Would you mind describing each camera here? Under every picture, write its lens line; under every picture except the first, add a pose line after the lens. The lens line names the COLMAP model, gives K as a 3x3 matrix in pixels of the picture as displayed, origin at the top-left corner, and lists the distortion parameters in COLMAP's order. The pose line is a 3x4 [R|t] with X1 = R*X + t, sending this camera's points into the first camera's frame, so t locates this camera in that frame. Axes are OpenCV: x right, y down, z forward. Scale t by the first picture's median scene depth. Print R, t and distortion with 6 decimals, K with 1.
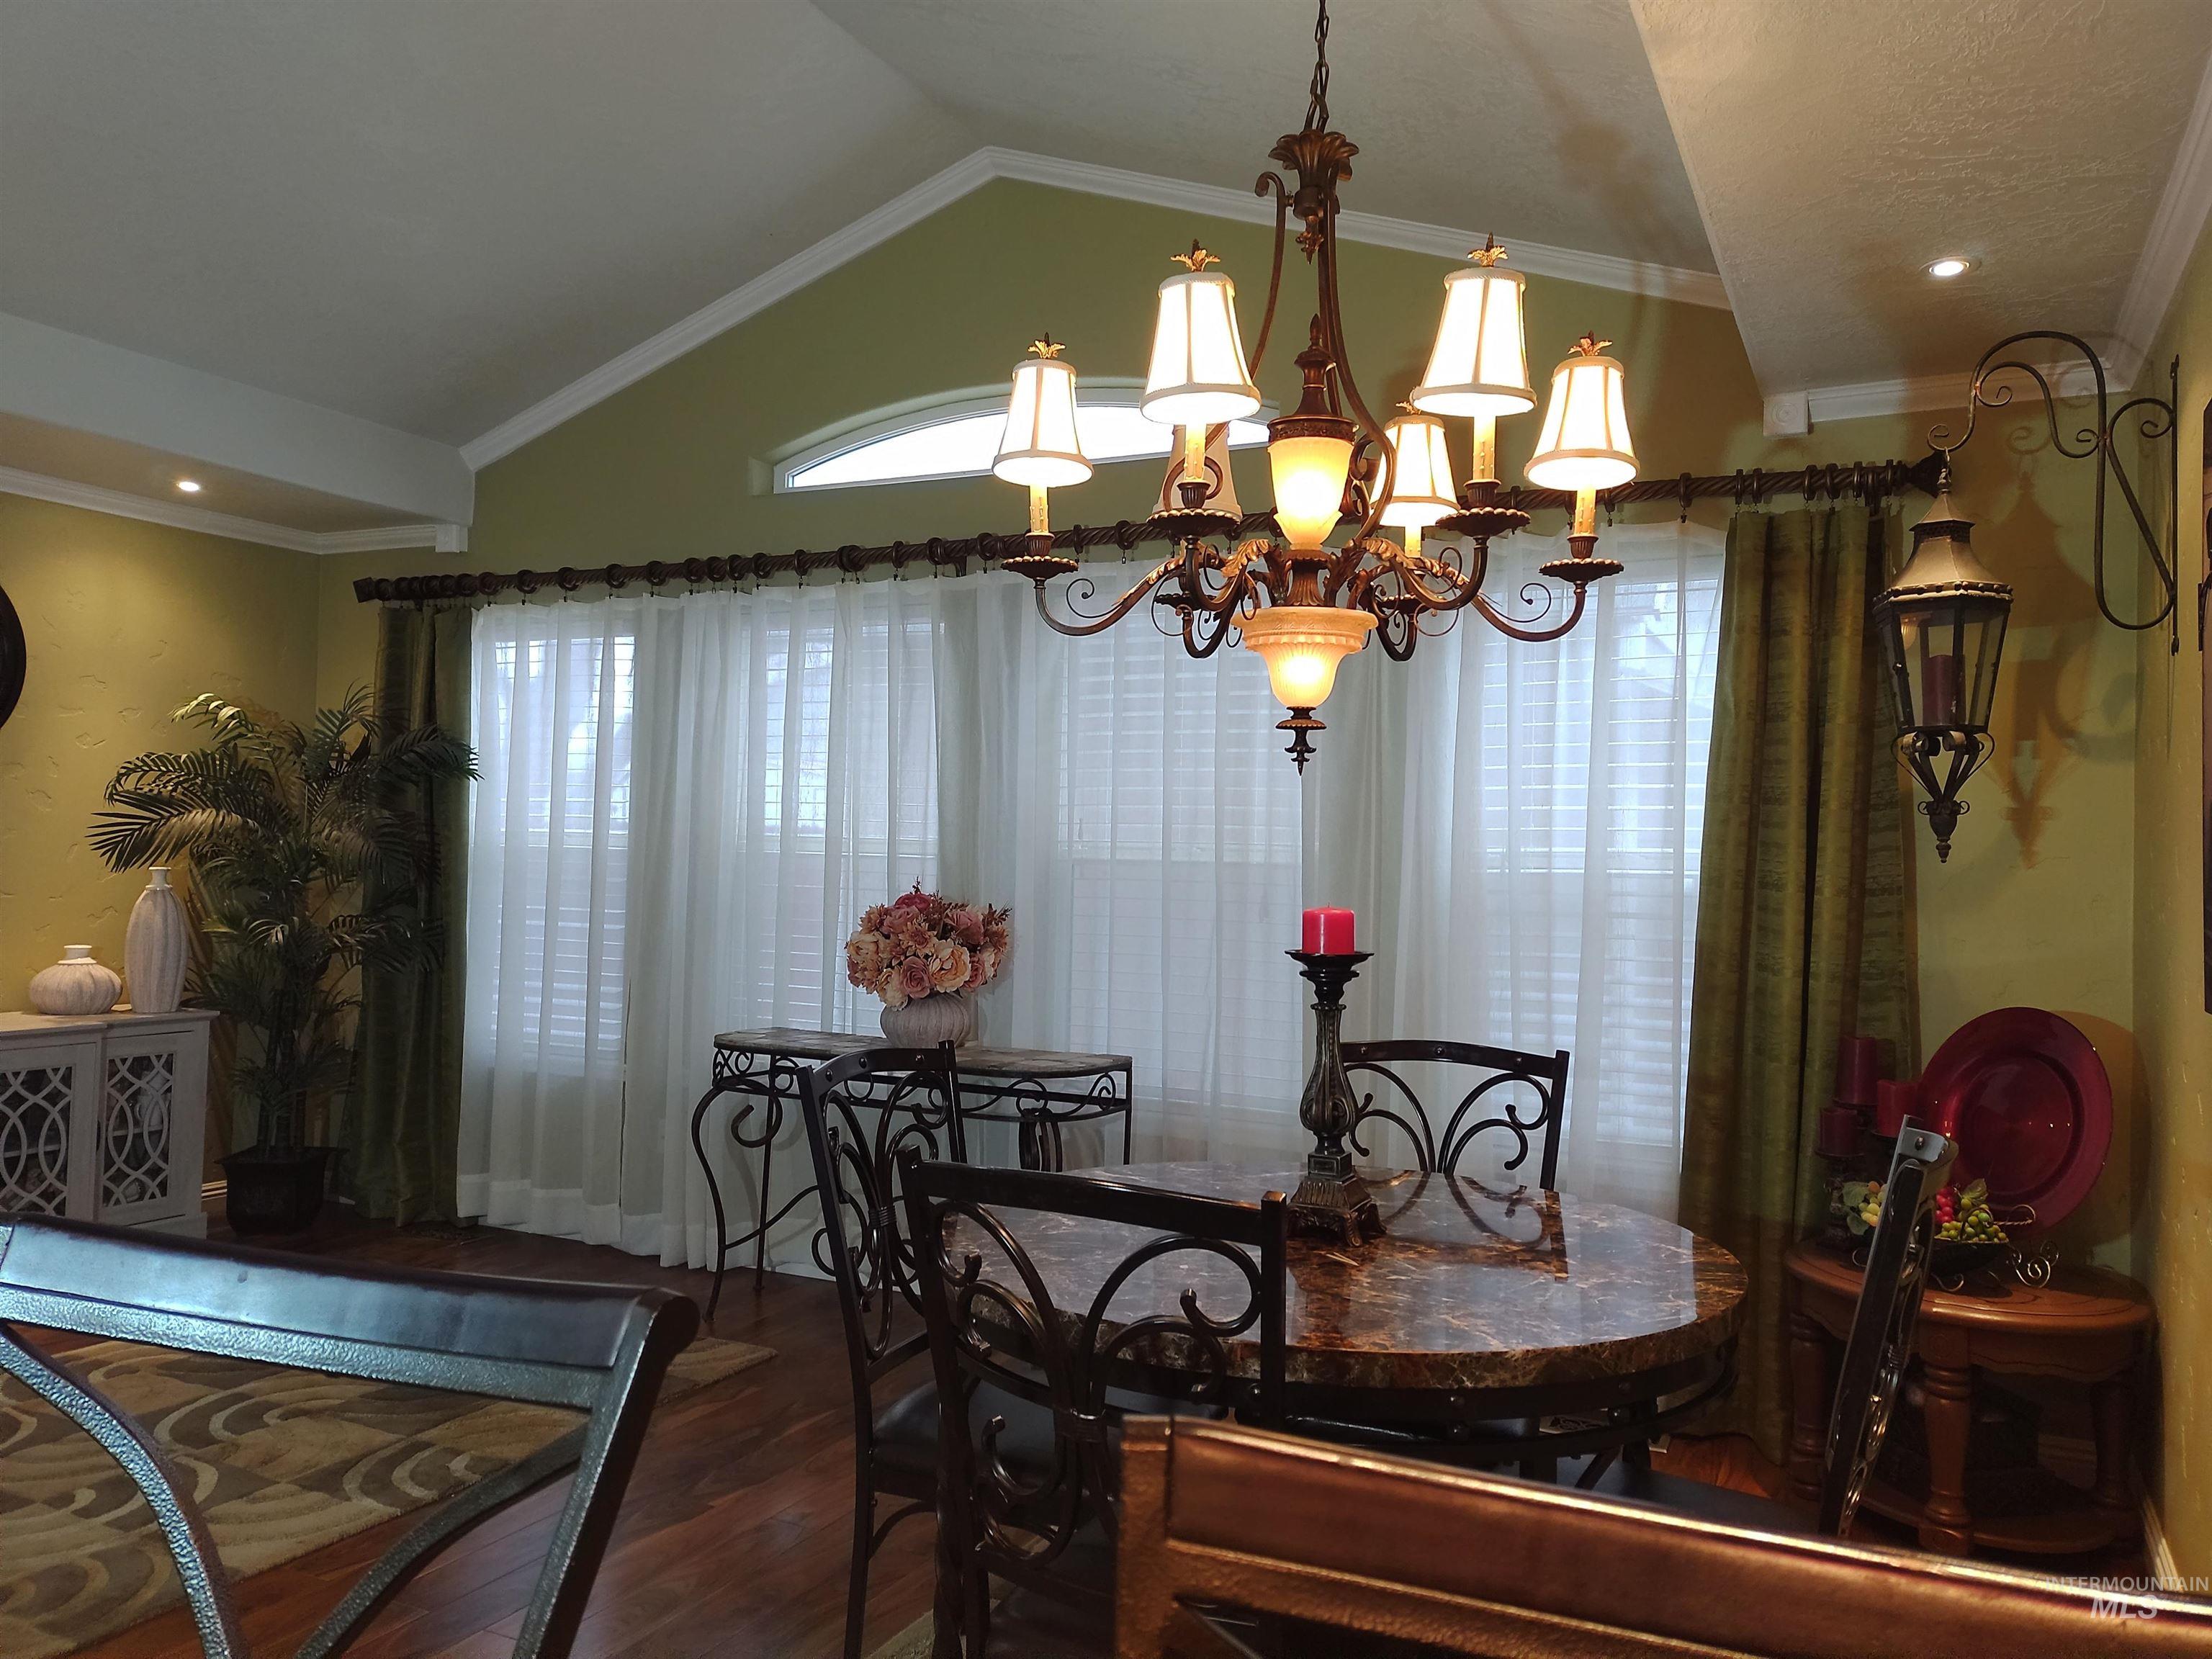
lens RADIAL K [[1686.1, 0, 1107.8], [0, 1686.1, 841.3], [0, 0, 1]] dist [0.030525, -0.000199]
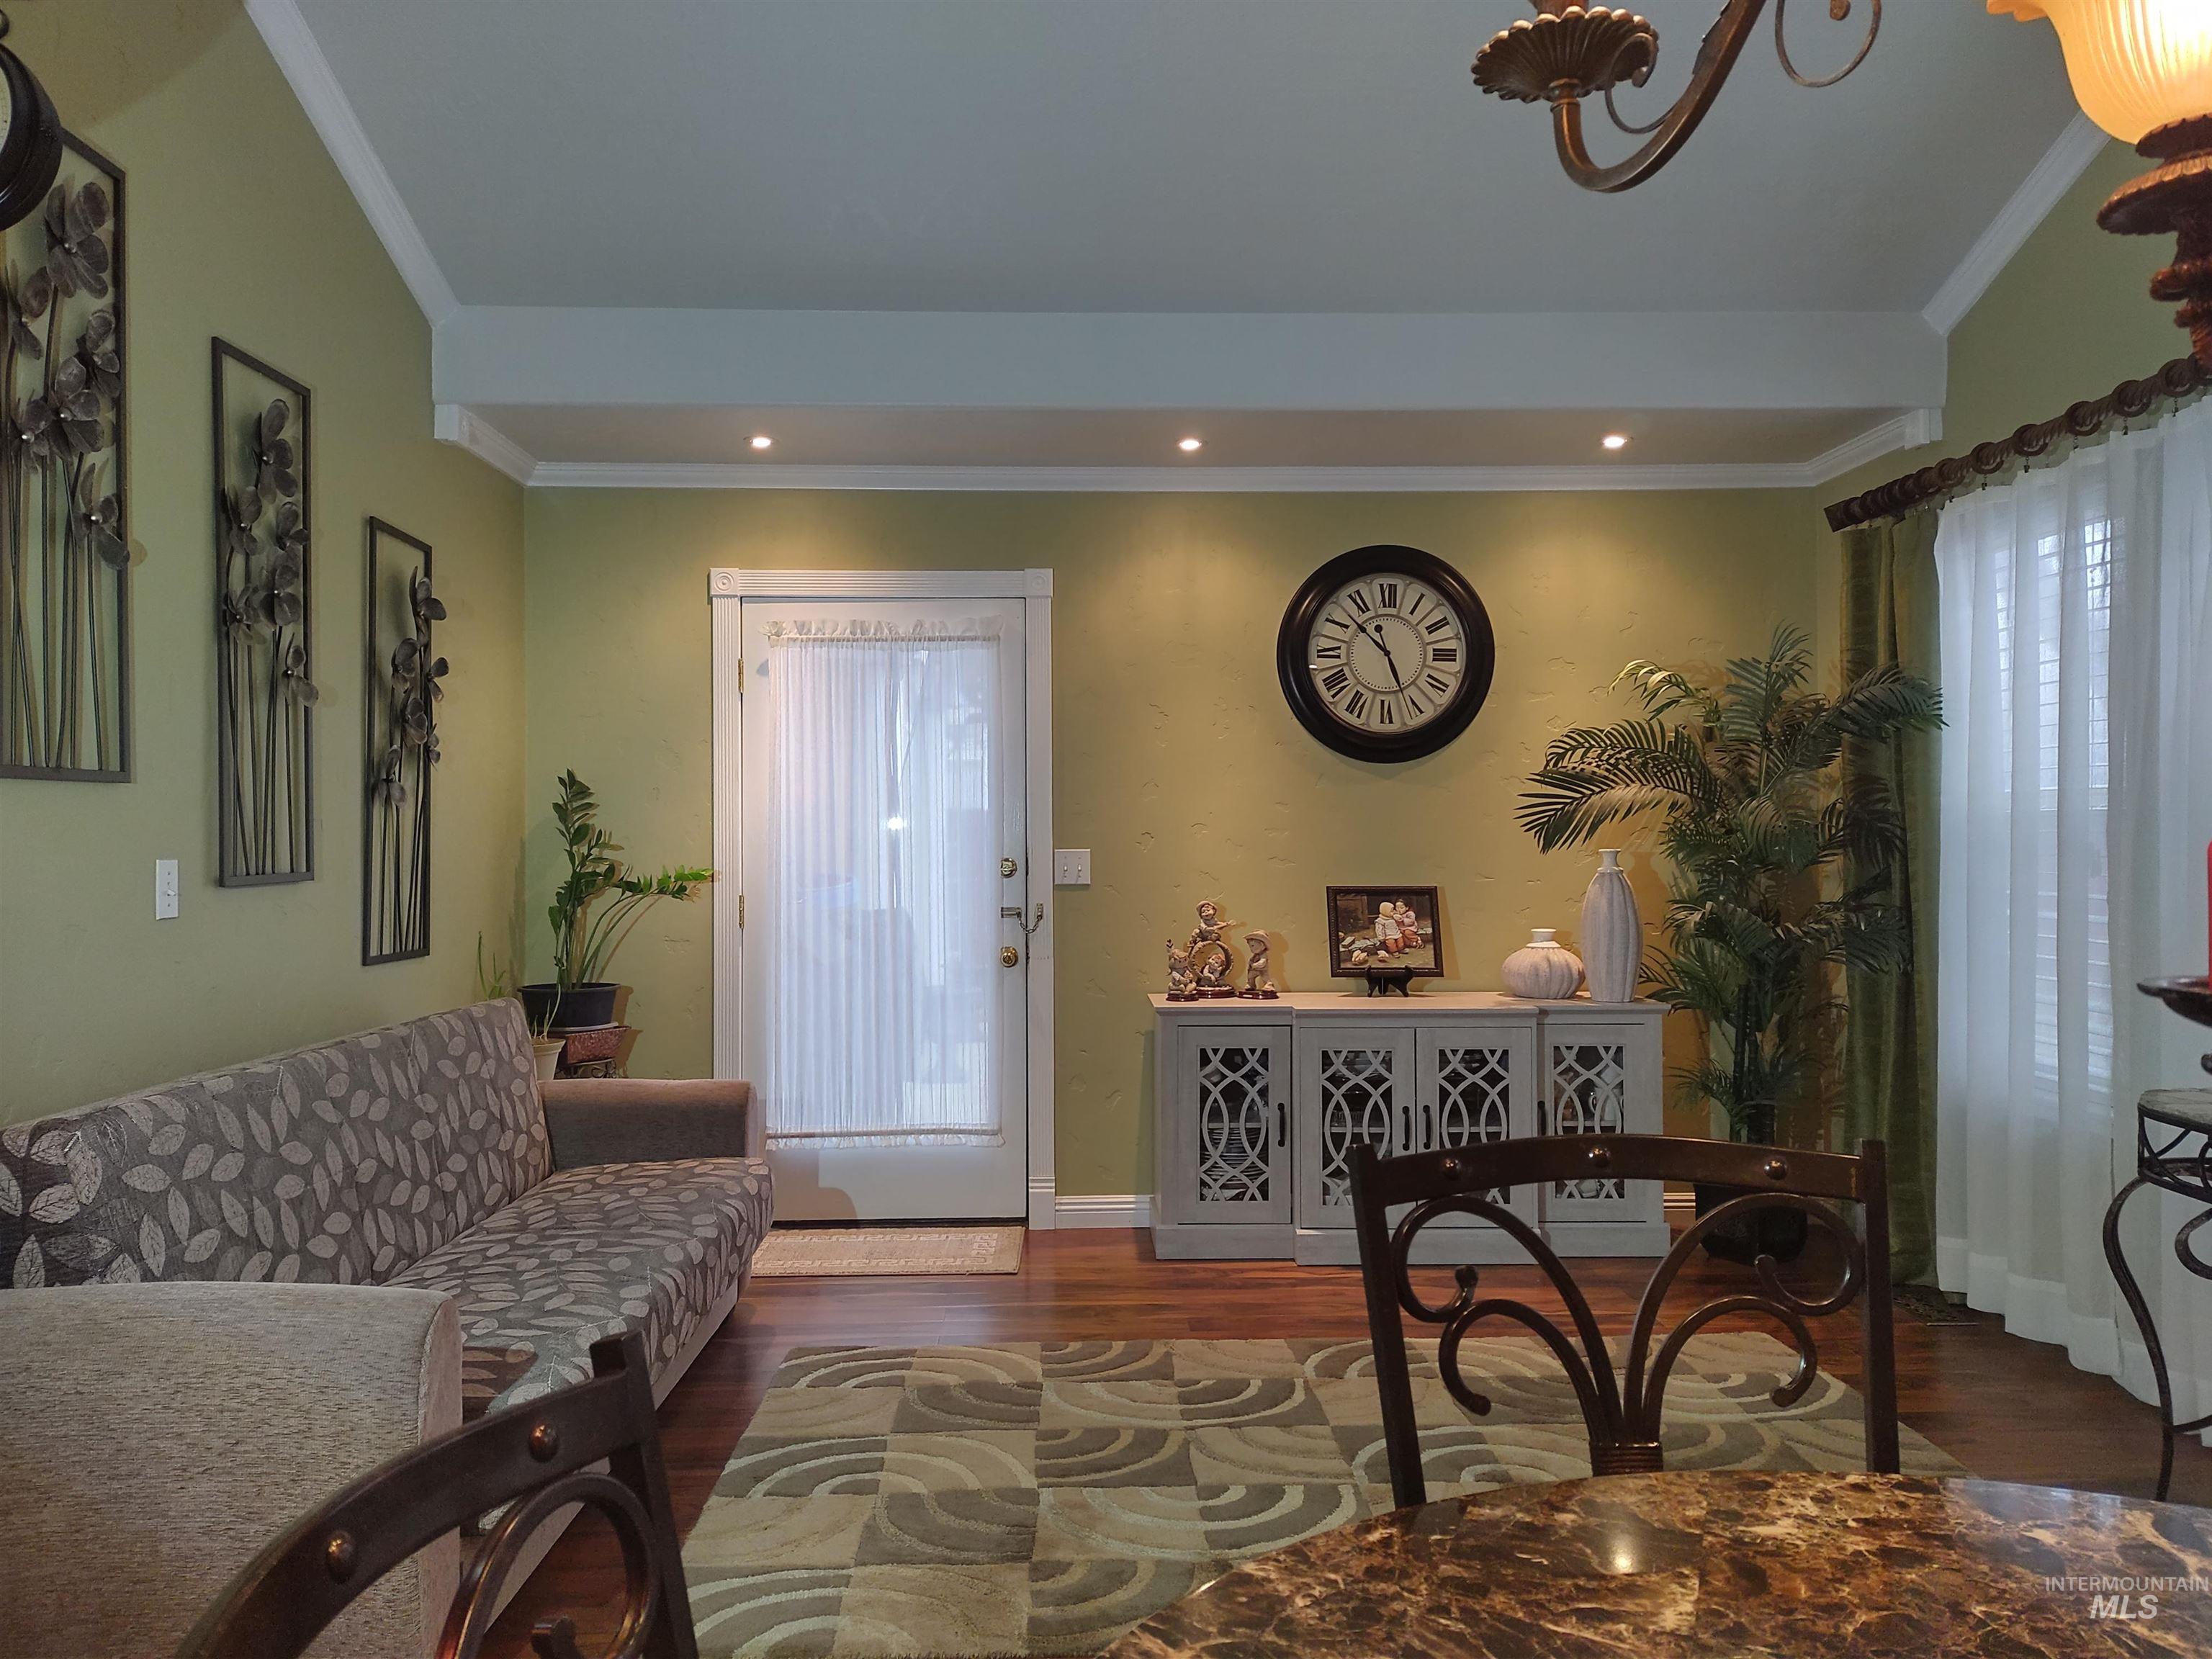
lens RADIAL K [[1650.6, 0, 1106.0], [0, 1650.6, 829.5], [0, 0, 1]] dist [0.127852, -0.197816]
pose [[0.453339, -0.032889, -0.890731, 0.147880], [0.032101, 0.999273, -0.020560, 0.014841], [0.890760, -0.019273, 0.454065, 0.329199]]
